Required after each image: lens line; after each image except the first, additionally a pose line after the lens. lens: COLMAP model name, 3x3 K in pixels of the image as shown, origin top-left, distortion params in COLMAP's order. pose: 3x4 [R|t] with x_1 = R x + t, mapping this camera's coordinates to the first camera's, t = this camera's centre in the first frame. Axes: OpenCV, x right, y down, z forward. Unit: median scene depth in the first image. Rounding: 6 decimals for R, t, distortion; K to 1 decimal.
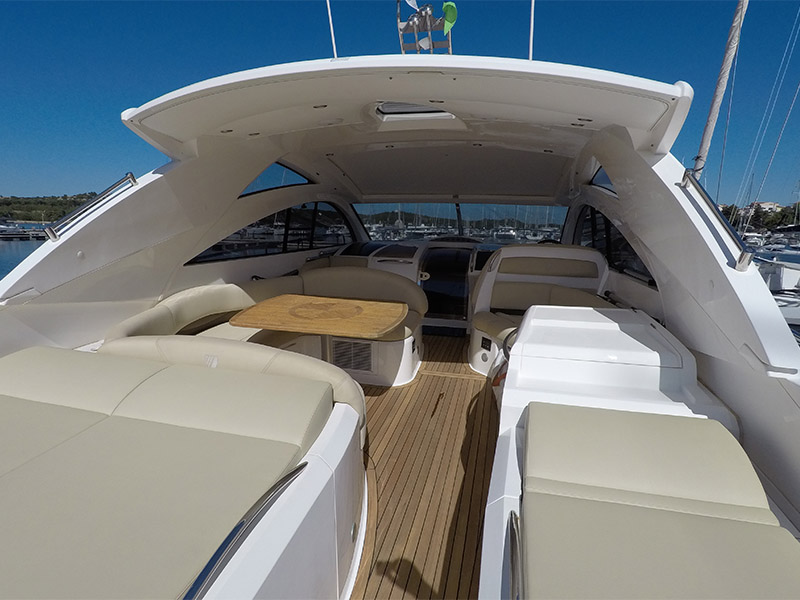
lens RADIAL K [[387.4, 0, 400.0], [0, 387.4, 300.0], [0, 0, 1]] dist [-0.011275, 0.000223]
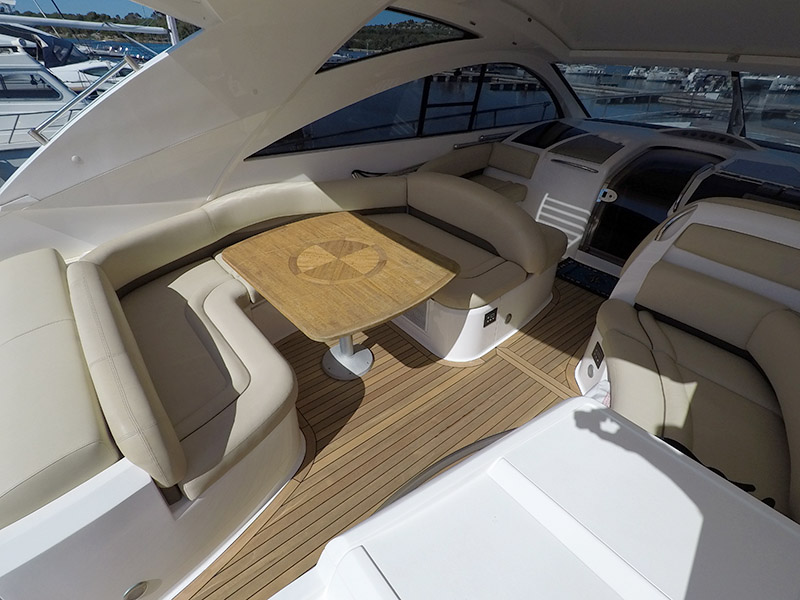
lens RADIAL K [[387.4, 0, 400.0], [0, 387.4, 300.0], [0, 0, 1]] dist [-0.011275, 0.000223]
pose [[0.816606, 0.324584, -0.477283, 0.231228], [-0.140650, 0.913877, 0.380851, -0.159879], [0.559796, -0.243875, 0.791930, 0.354551]]
